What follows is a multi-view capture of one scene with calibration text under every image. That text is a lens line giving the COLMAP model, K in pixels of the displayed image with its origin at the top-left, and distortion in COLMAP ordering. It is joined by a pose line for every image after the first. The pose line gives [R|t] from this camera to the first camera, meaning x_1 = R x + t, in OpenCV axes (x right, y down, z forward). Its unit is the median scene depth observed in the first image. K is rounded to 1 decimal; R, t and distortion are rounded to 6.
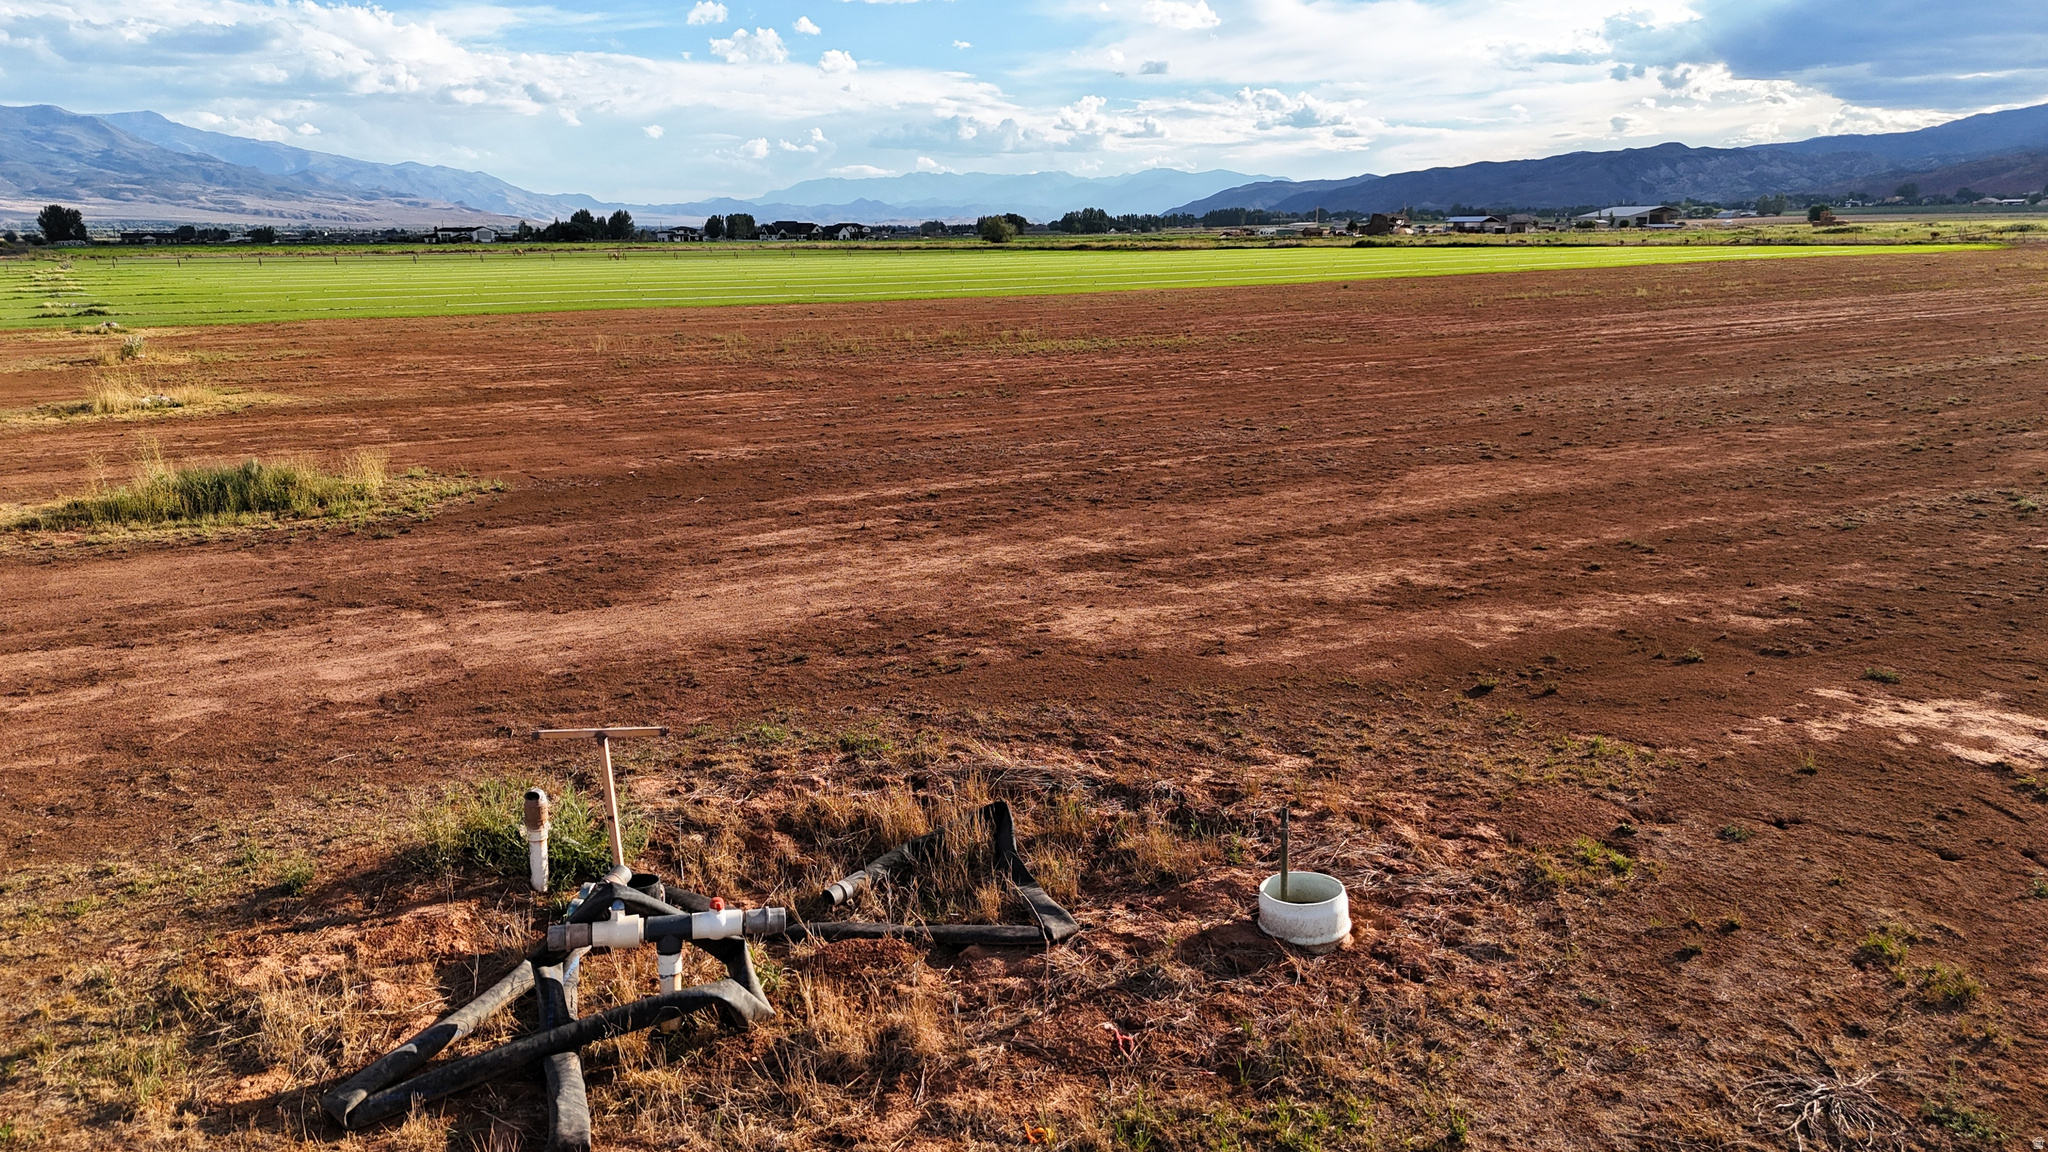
lens RADIAL K [[1504.6, 0, 1018.2], [0, 1504.6, 574.7], [0, 0, 1]] dist [0.064127, -0.054759]
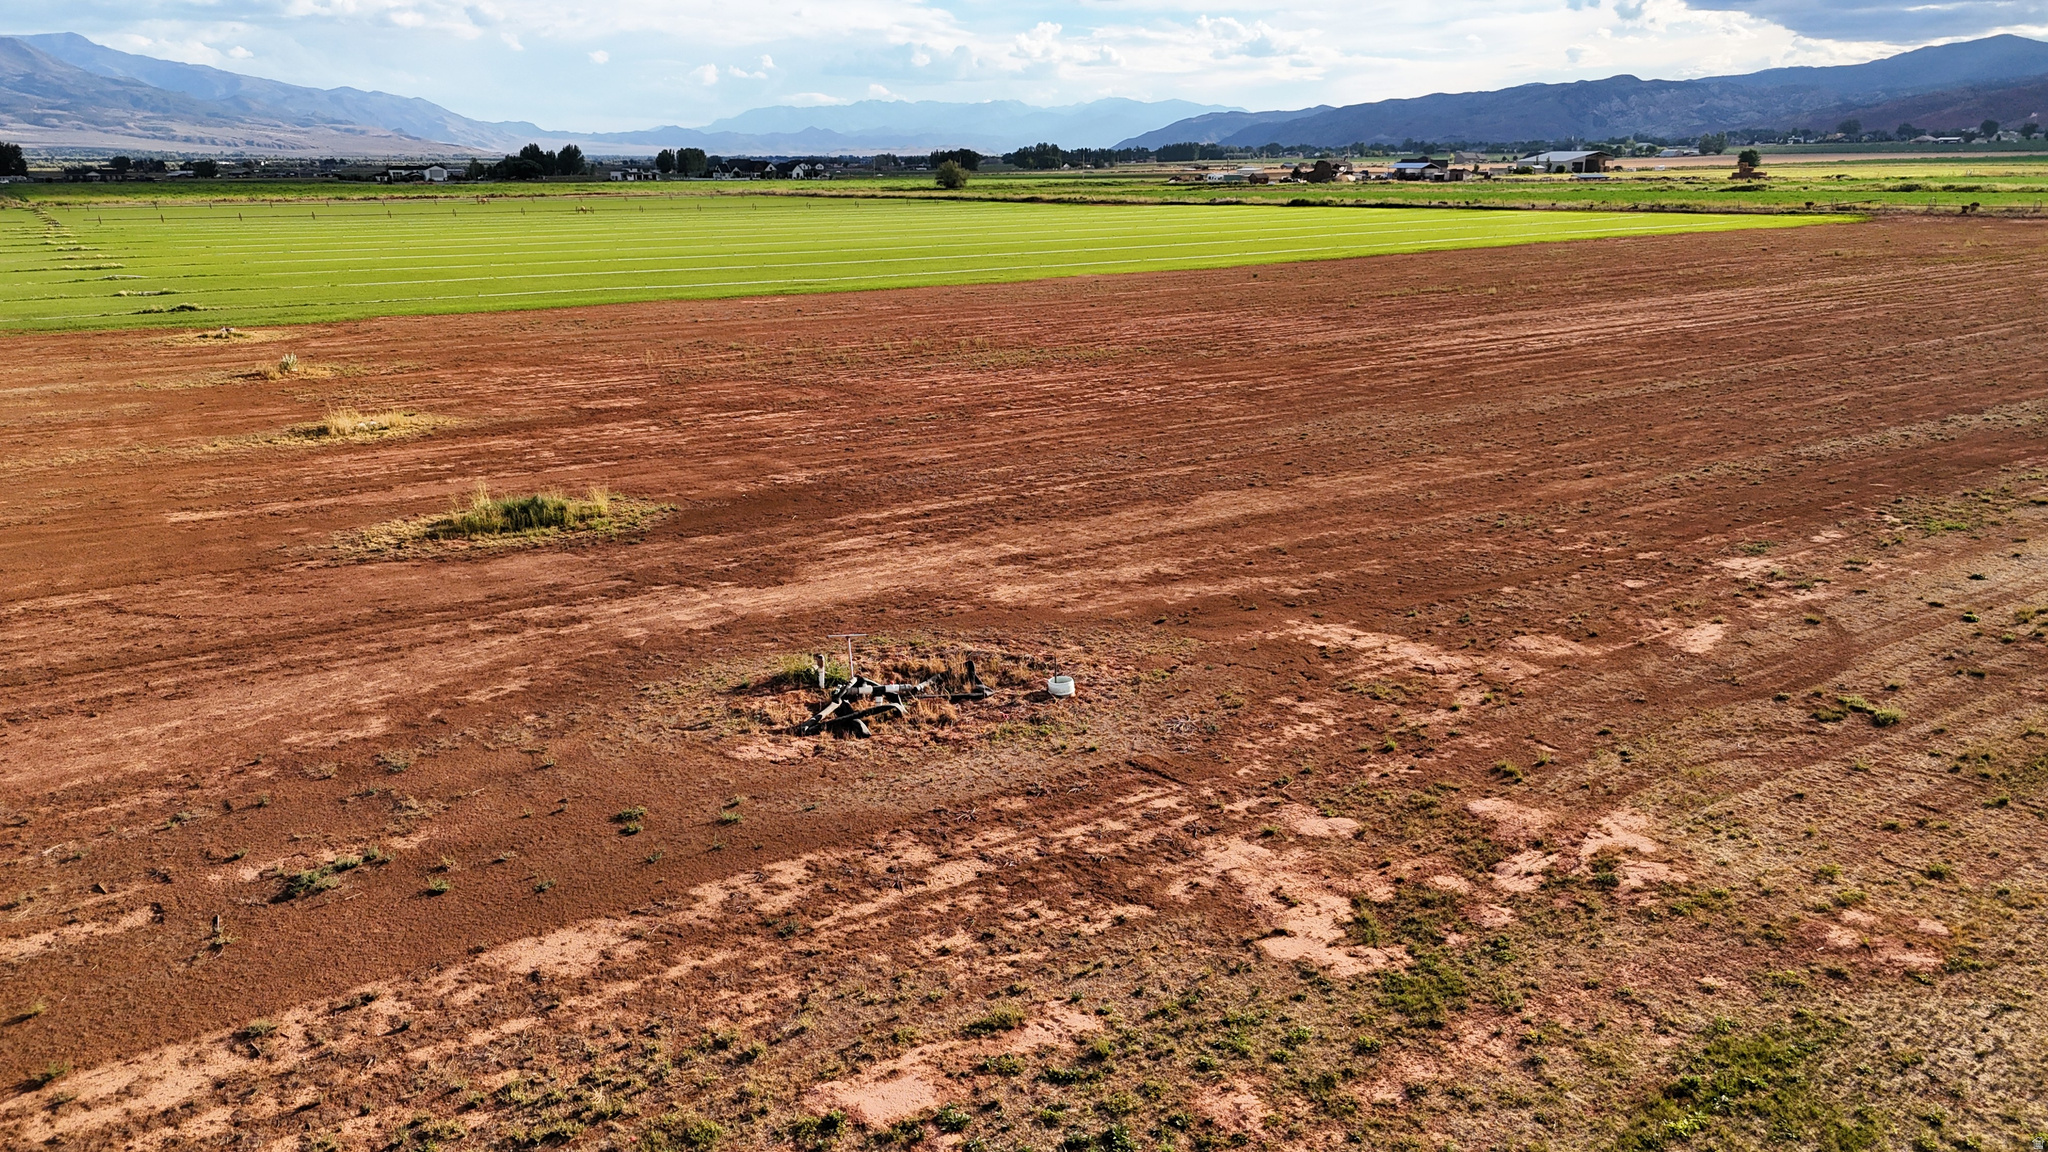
lens RADIAL K [[1504.6, 0, 1022.0], [0, 1504.6, 574.2], [0, 0, 1]] dist [0.064127, -0.054759]
pose [[0.999488, -0.004988, 0.031604, -0.000219], [0.003636, 0.999080, 0.042721, -0.008844], [-0.031788, -0.042584, 0.998587, -0.119392]]
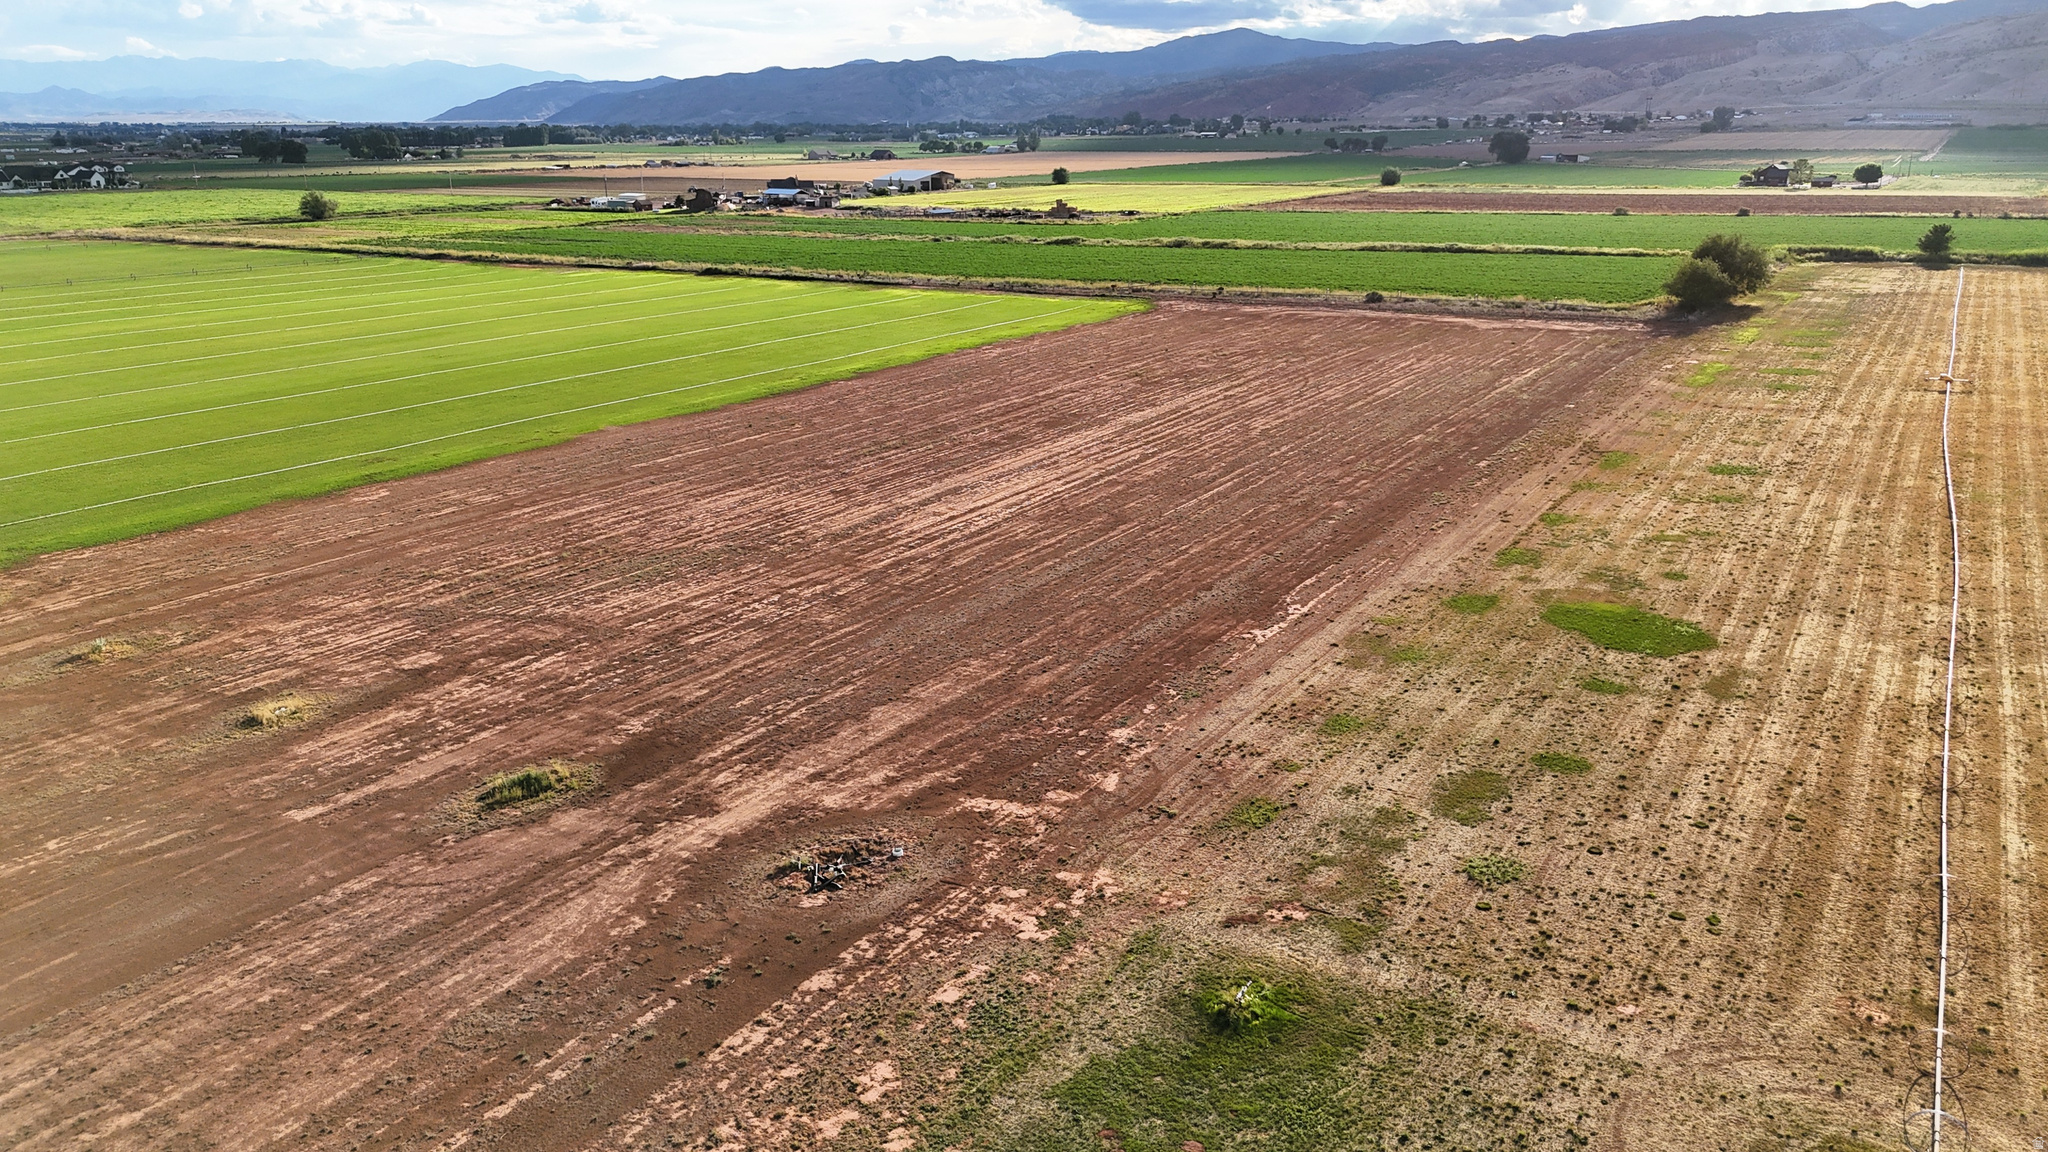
lens RADIAL K [[1504.6, 0, 1025.7], [0, 1504.6, 567.9], [0, 0, 1]] dist [0.064127, -0.054759]
pose [[0.903231, -0.114263, 0.413664, -0.130886], [0.090950, 0.992975, 0.075693, -0.102492], [-0.419407, -0.030745, 0.907278, -0.366639]]
